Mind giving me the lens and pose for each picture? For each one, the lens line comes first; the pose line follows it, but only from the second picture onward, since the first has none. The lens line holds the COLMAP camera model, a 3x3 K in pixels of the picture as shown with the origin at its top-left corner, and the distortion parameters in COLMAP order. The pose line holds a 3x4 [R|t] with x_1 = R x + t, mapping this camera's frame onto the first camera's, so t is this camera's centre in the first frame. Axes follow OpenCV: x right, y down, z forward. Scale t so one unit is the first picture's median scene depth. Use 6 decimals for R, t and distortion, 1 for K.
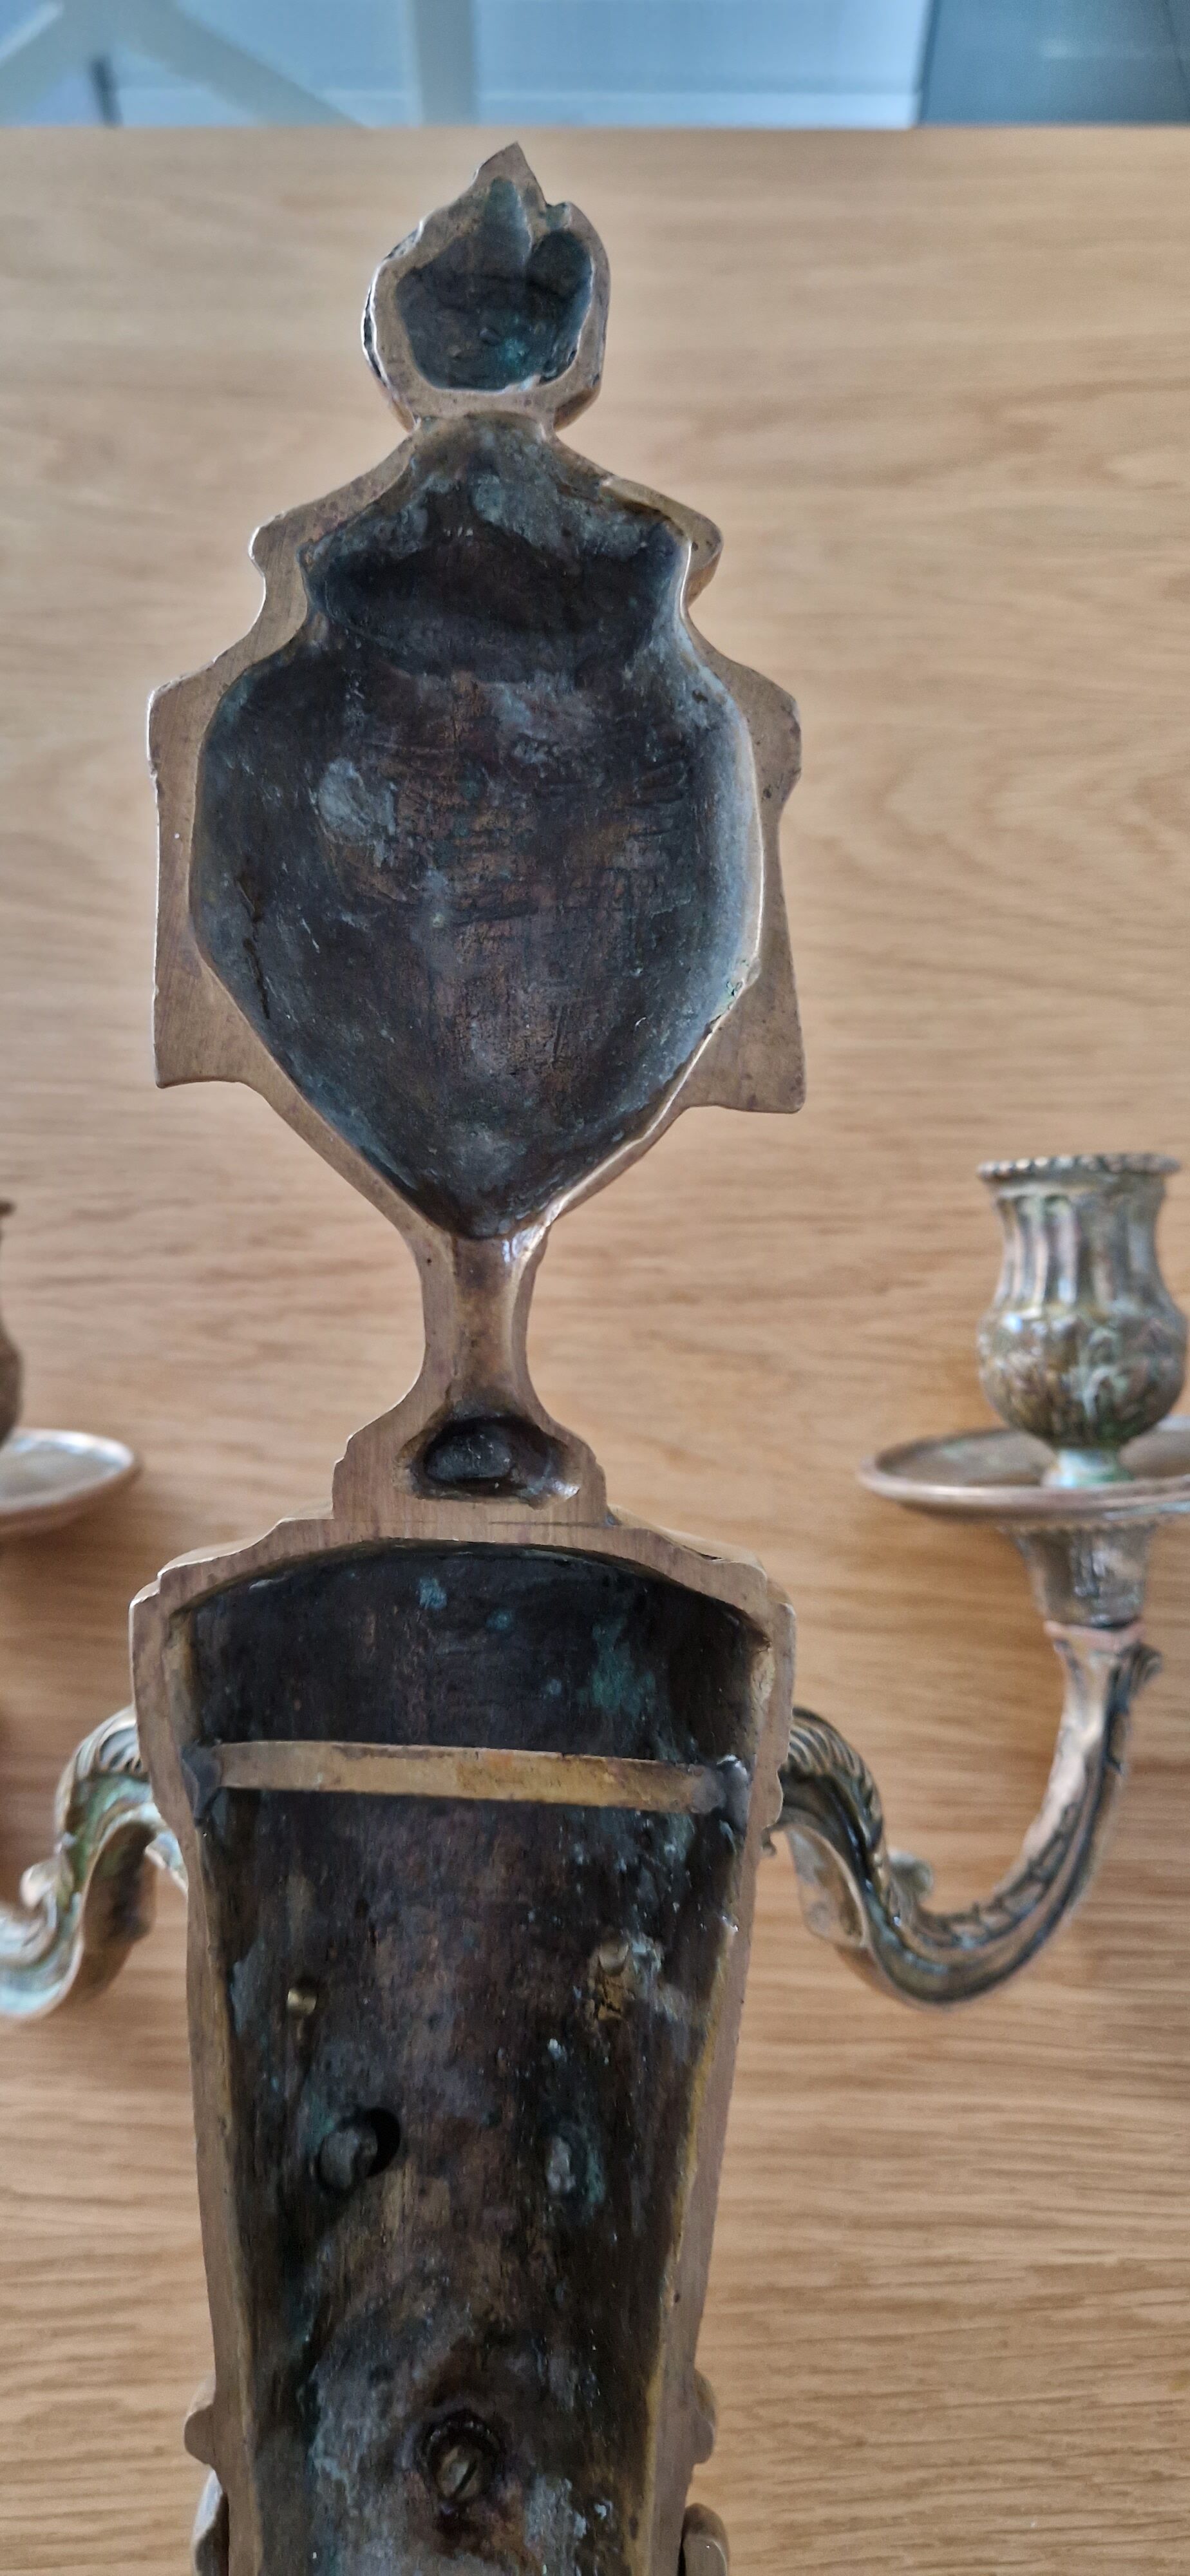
lens RADIAL K [[1823.3, 0, 579.3], [0, 1823.3, 1258.9], [0, 0, 1]] dist [0.021041, -0.046906]
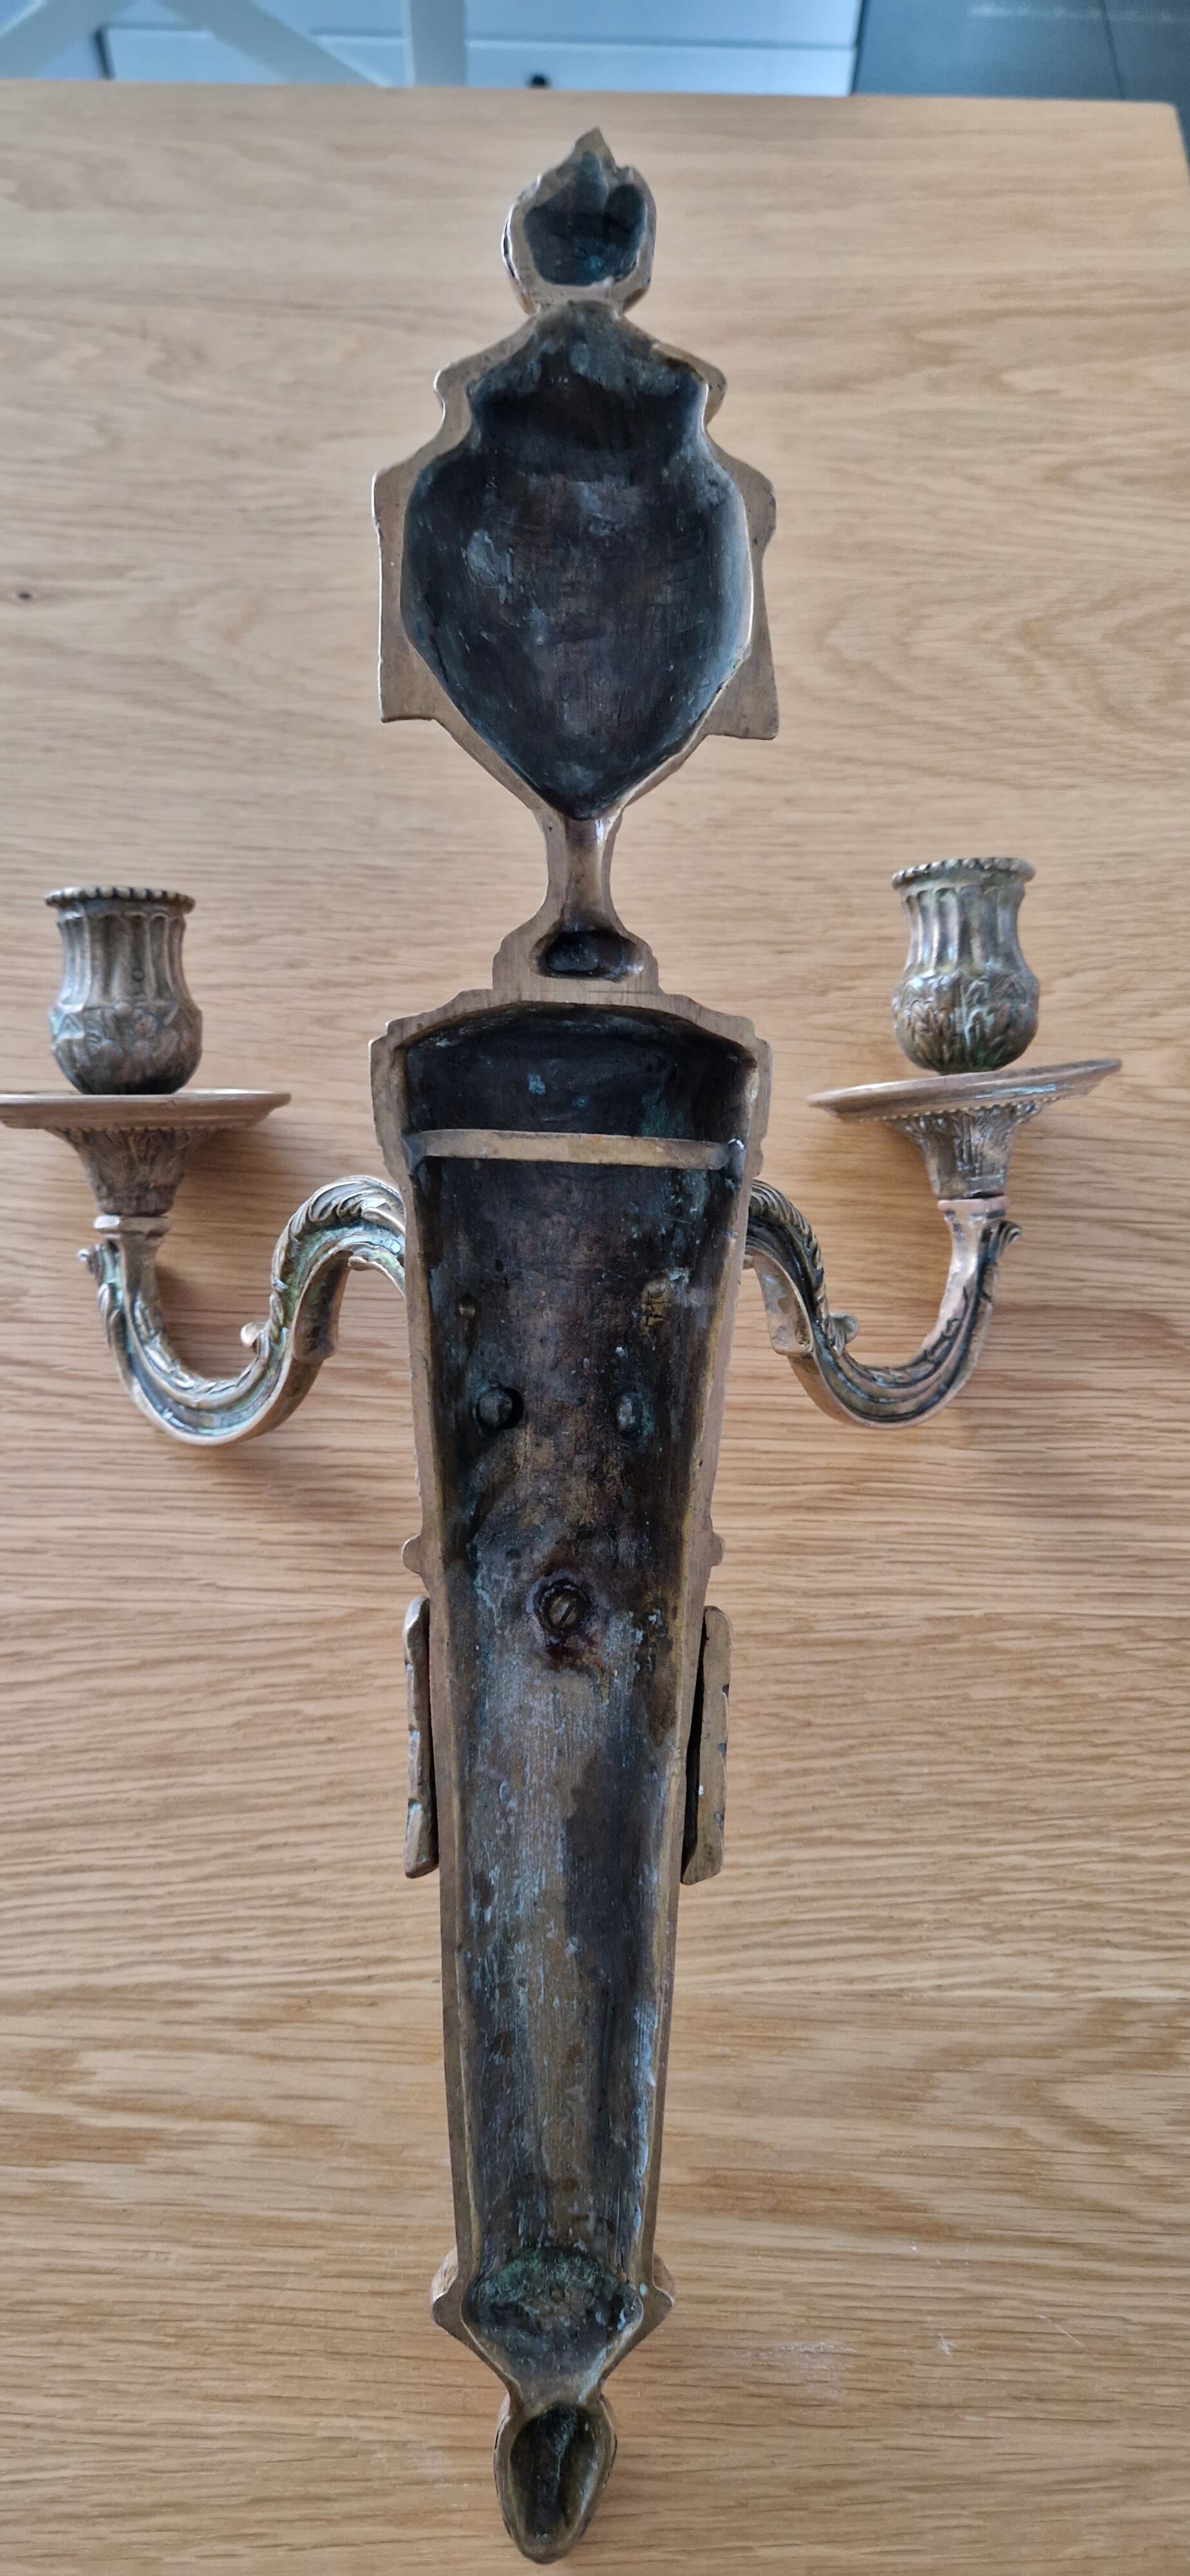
lens RADIAL K [[1802.7, 0, 595.0], [0, 1802.7, 1288.0], [0, 0, 1]] dist [0.040960, -0.052730]
pose [[0.999198, -0.005954, 0.039606, -0.074877], [0.004443, 0.999262, 0.038149, 0.241402], [-0.039804, -0.037943, 0.998487, -0.441141]]
